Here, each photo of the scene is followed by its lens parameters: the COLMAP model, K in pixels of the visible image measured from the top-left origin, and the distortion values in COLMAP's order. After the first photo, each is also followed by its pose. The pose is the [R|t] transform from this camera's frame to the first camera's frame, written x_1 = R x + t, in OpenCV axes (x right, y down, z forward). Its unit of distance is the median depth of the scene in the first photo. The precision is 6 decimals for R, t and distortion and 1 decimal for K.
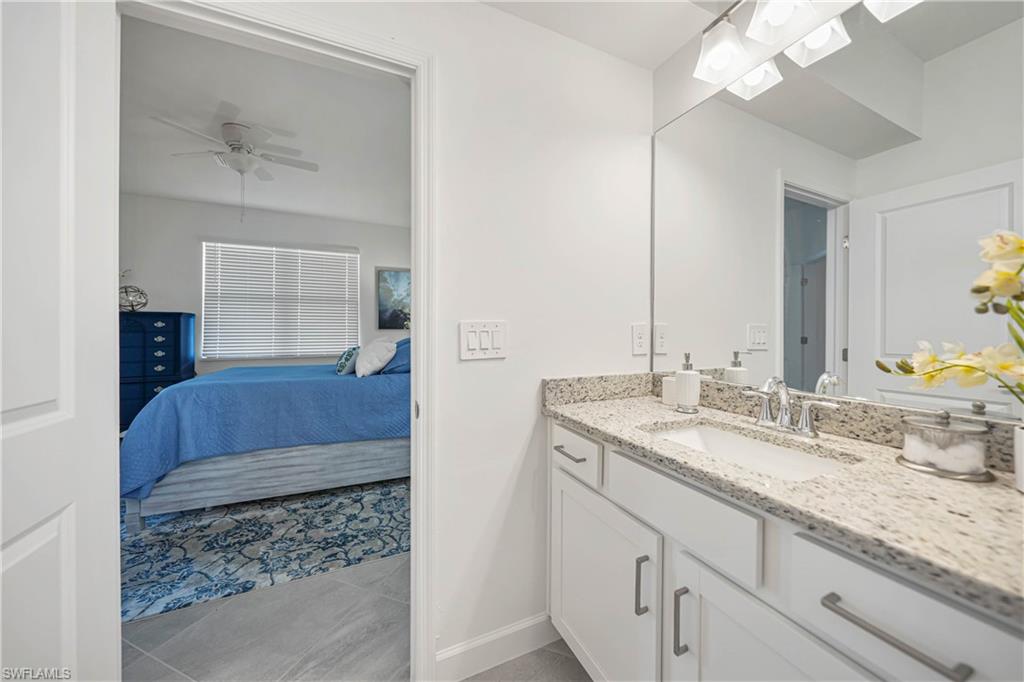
lens RADIAL K [[356.2, 0, 512.6], [0, 356.2, 329.2], [0, 0, 1]] dist [-0.001462, -0.000247]
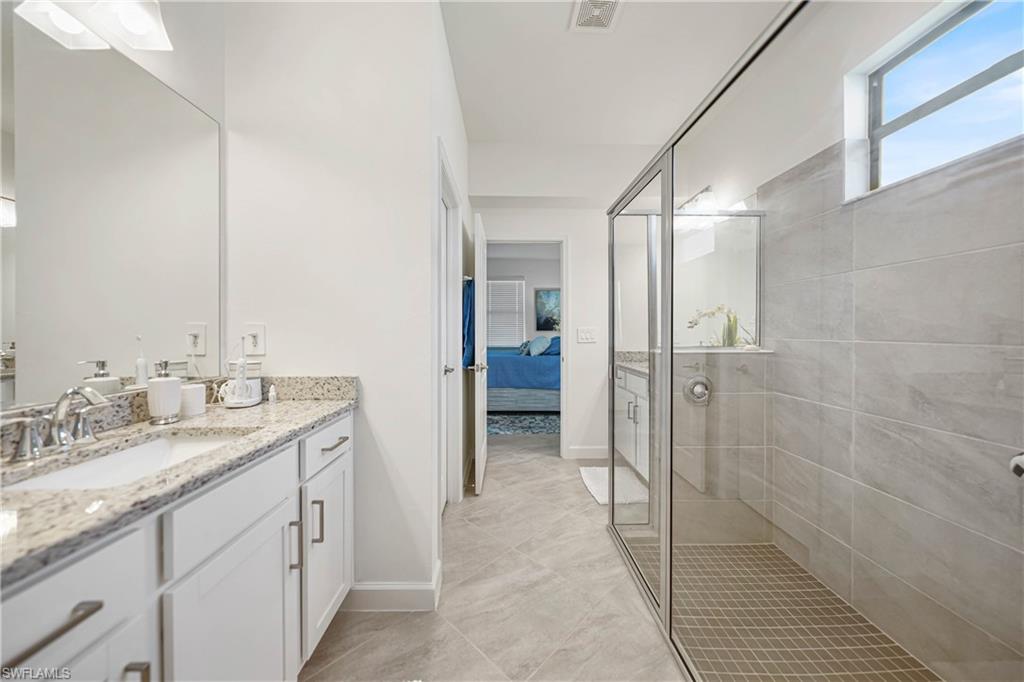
lens RADIAL K [[356.2, 0, 512.6], [0, 356.2, 329.2], [0, 0, 1]] dist [-0.001462, -0.000247]
pose [[0.921500, -0.003097, -0.388366, 0.198783], [0.002259, 0.999994, -0.002614, -0.003593], [0.388372, 0.001531, 0.921501, -0.755076]]
